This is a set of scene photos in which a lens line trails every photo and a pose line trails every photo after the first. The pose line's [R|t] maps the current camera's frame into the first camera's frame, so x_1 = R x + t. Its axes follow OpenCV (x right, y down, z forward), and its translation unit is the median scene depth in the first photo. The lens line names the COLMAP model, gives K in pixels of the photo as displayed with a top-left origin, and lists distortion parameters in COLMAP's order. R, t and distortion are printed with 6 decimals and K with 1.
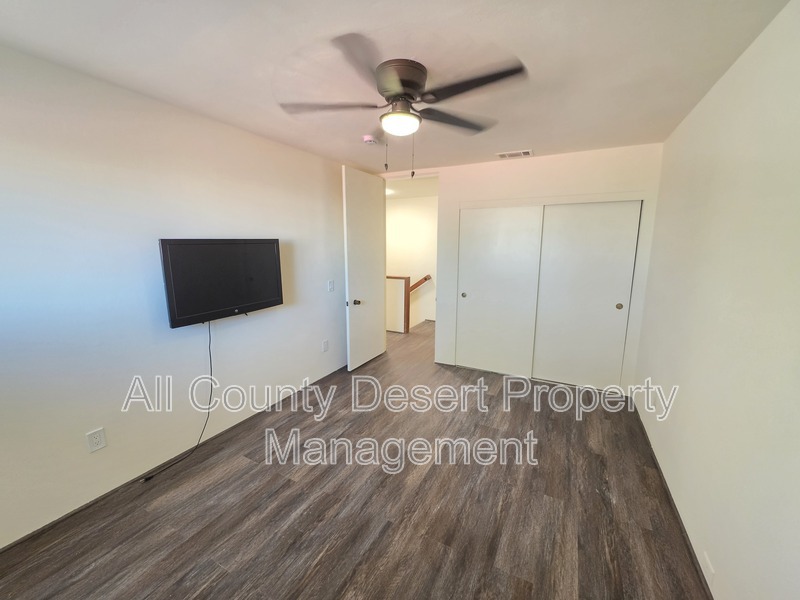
lens RADIAL K [[323.2, 0, 400.2], [0, 323.2, 301.0], [0, 0, 1]] dist [-0.003428, -0.000636]
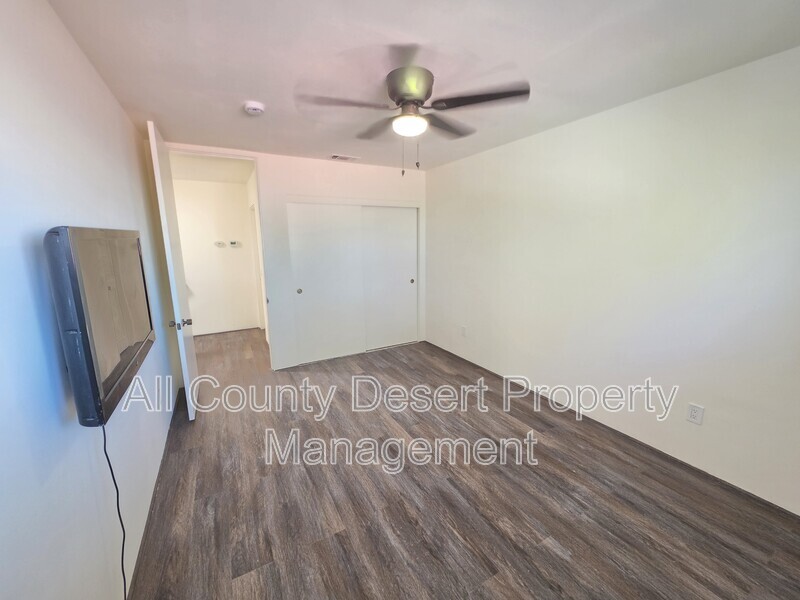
lens RADIAL K [[323.2, 0, 401.4], [0, 323.2, 300.1], [0, 0, 1]] dist [-0.003428, -0.000636]
pose [[0.535136, -0.163749, 0.828744, -0.919697], [0.155455, 0.983368, 0.093921, -0.071690], [-0.830340, 0.078572, 0.551691, 0.429022]]
